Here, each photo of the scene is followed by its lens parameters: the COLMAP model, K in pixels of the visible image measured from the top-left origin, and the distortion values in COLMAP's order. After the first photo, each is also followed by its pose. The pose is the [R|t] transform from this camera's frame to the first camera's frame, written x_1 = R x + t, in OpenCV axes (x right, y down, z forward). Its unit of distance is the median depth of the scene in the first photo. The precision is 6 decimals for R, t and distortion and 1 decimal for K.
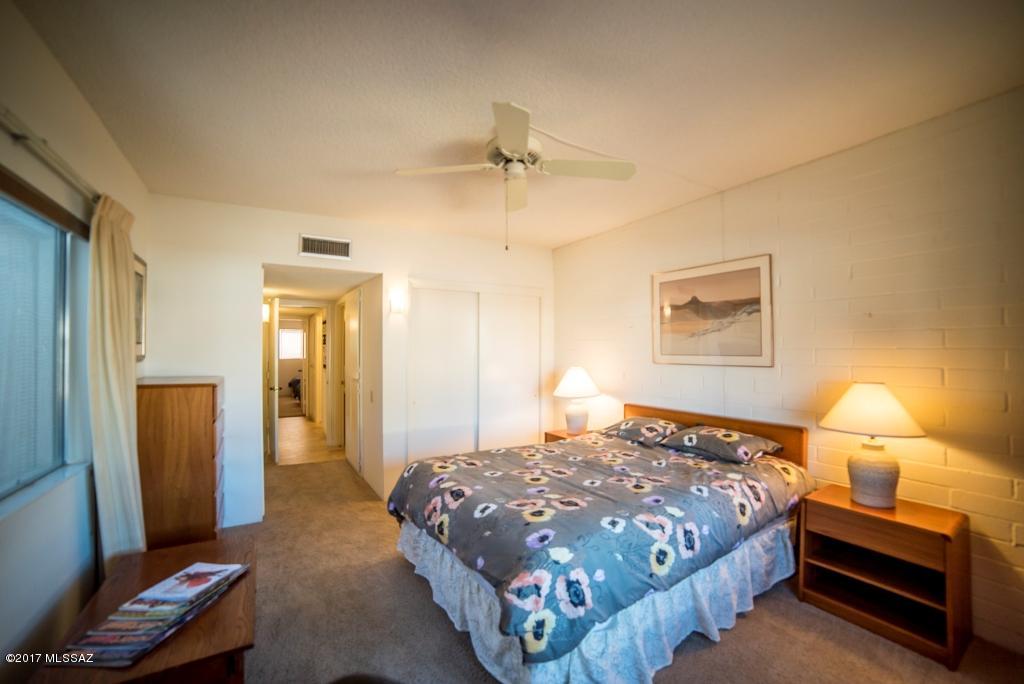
lens RADIAL K [[425.1, 0, 512.0], [0, 425.1, 342.0], [0, 0, 1]] dist [-0.111867, 0.039117]
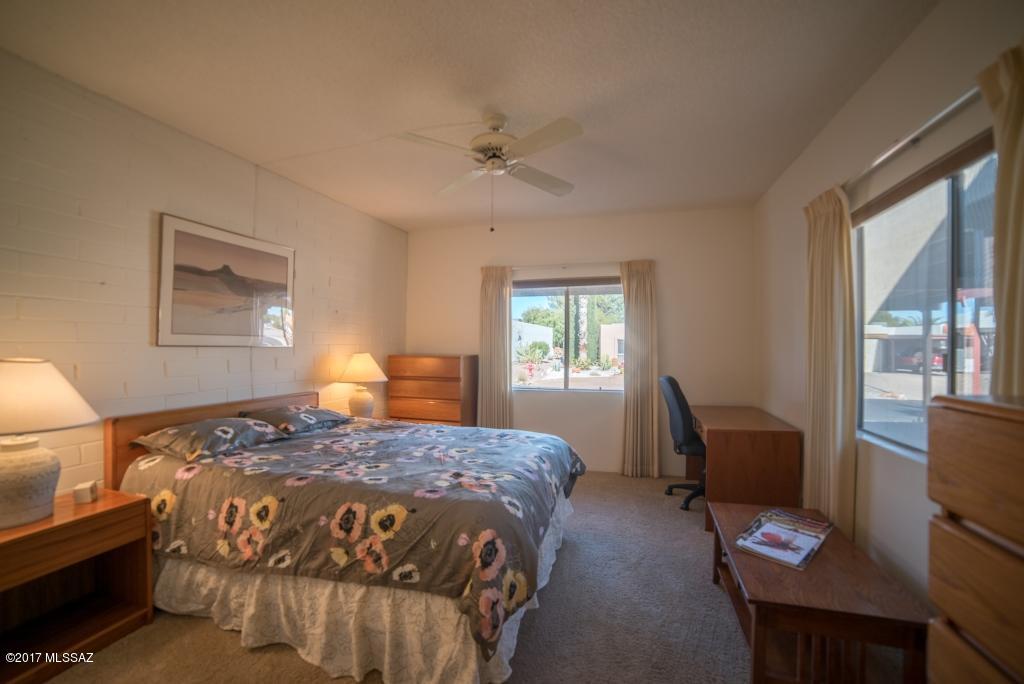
lens RADIAL K [[425.1, 0, 512.0], [0, 425.1, 342.0], [0, 0, 1]] dist [-0.111867, 0.039117]
pose [[-0.669098, 0.013841, 0.743045, -0.655444], [-0.006482, 0.999680, -0.024459, 0.073506], [-0.743146, -0.021181, -0.668794, 1.291352]]
